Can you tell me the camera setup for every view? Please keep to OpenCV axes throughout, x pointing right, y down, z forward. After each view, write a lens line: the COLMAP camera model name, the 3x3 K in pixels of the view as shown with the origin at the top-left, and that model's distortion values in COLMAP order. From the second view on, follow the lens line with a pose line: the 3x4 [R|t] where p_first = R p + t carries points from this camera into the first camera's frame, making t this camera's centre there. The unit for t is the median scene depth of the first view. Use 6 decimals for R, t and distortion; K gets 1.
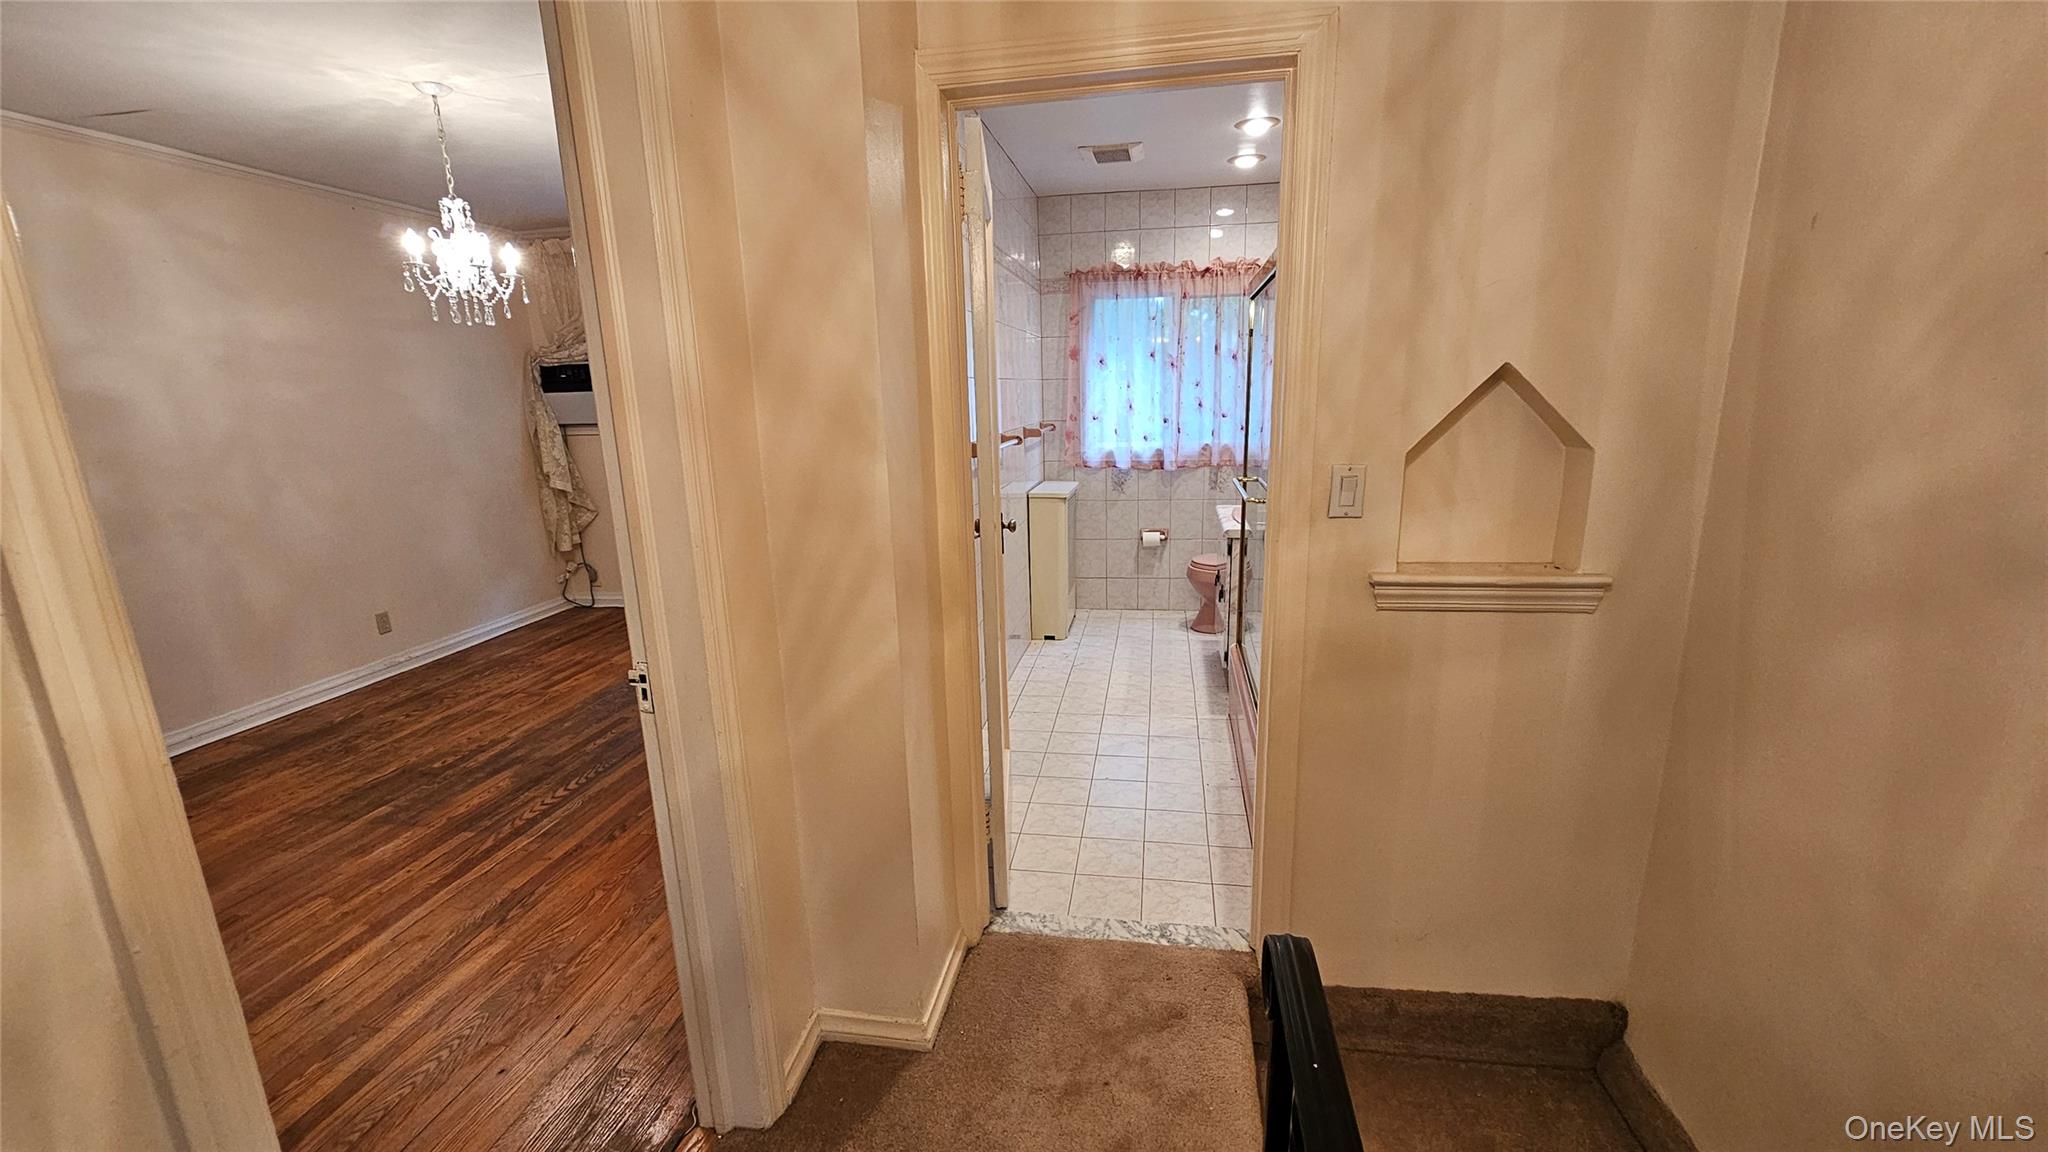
lens RADIAL K [[836.8, 0, 1022.2], [0, 836.8, 590.8], [0, 0, 1]] dist [0.003768, 0.000220]
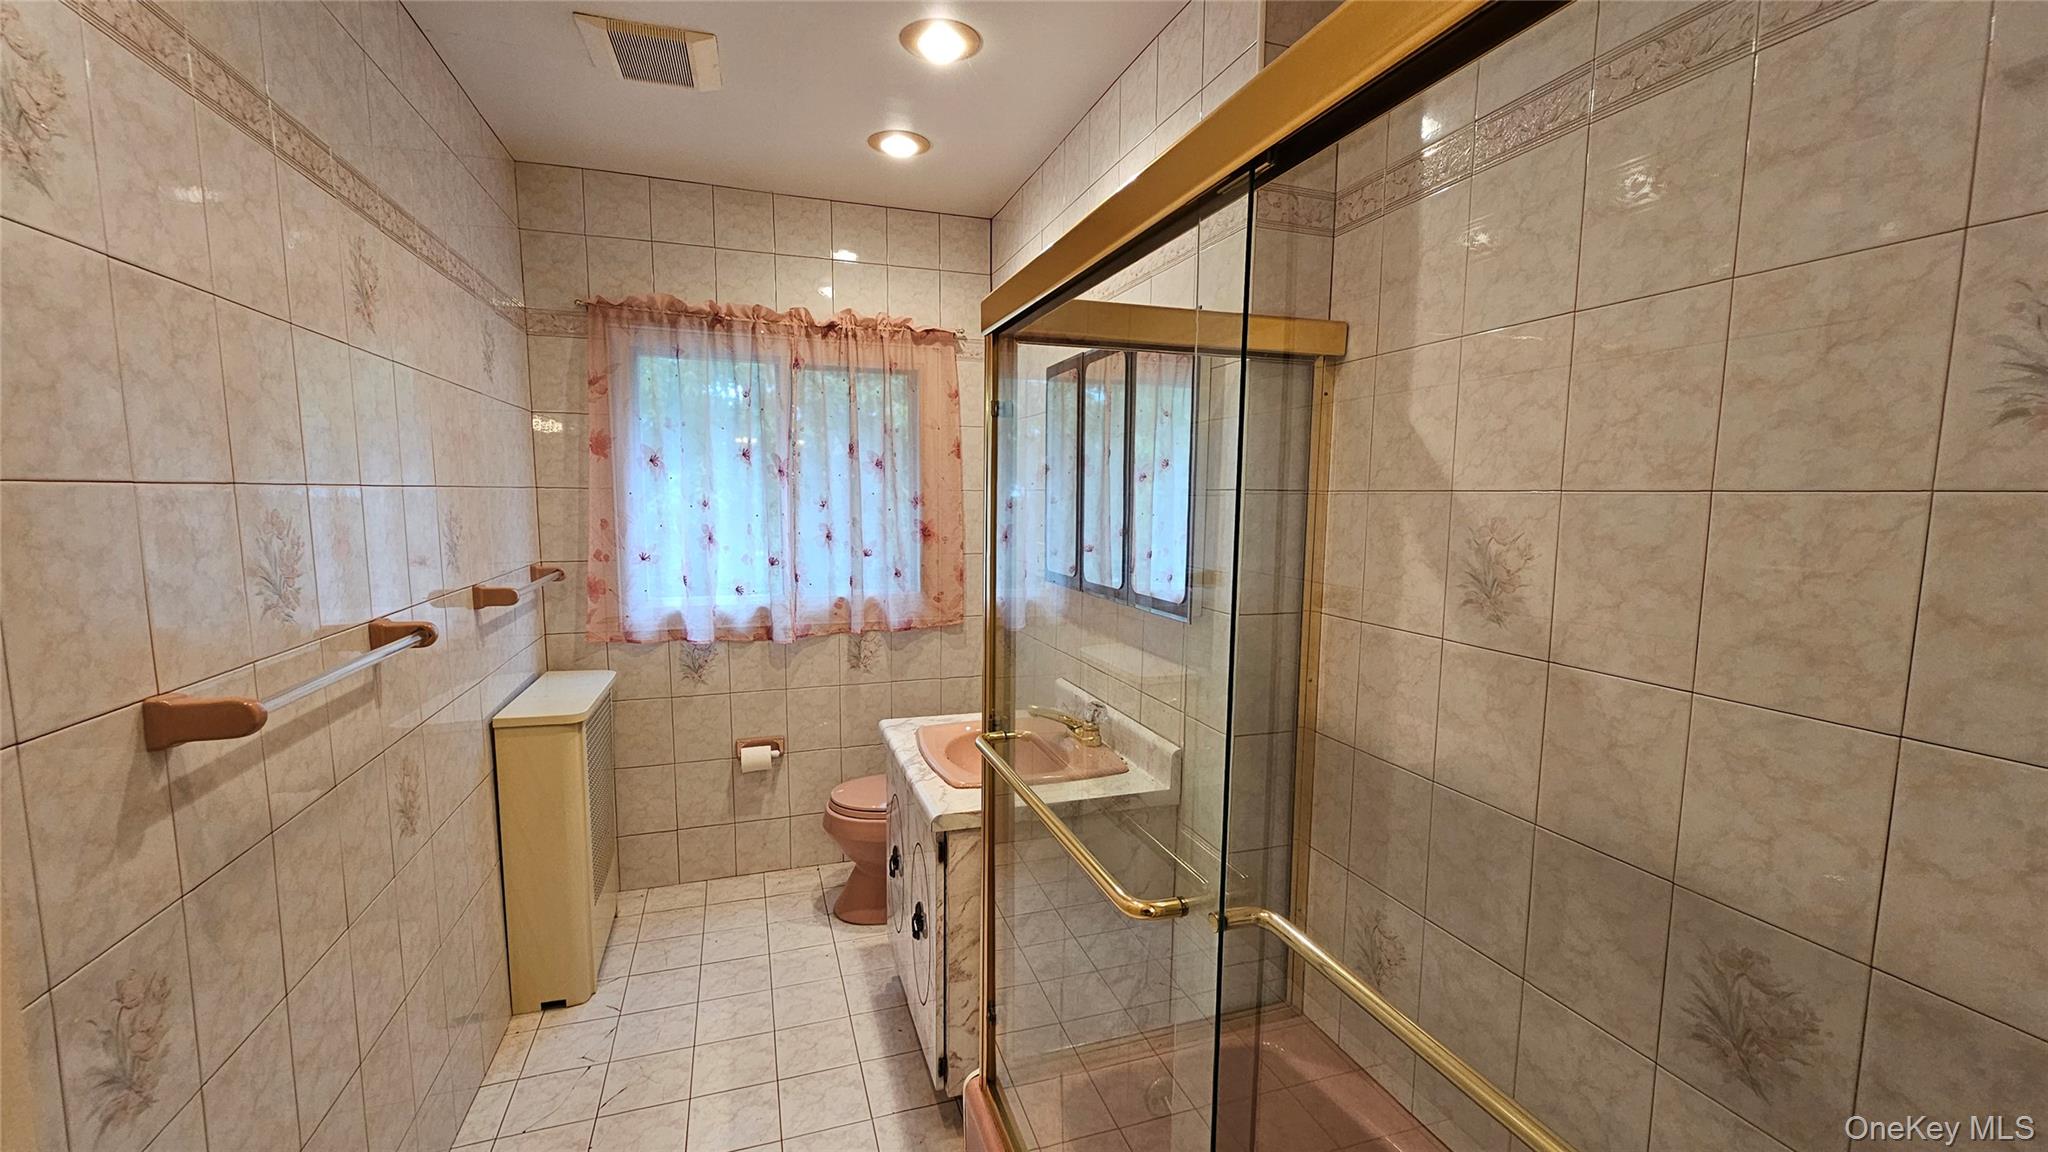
lens RADIAL K [[836.8, 0, 1022.5], [0, 836.8, 586.3], [0, 0, 1]] dist [0.003768, 0.000220]
pose [[0.883509, -0.020281, 0.467974, 0.047920], [0.079535, 0.991050, -0.107208, -0.106863], [-0.461612, 0.131939, 0.877215, 0.391210]]
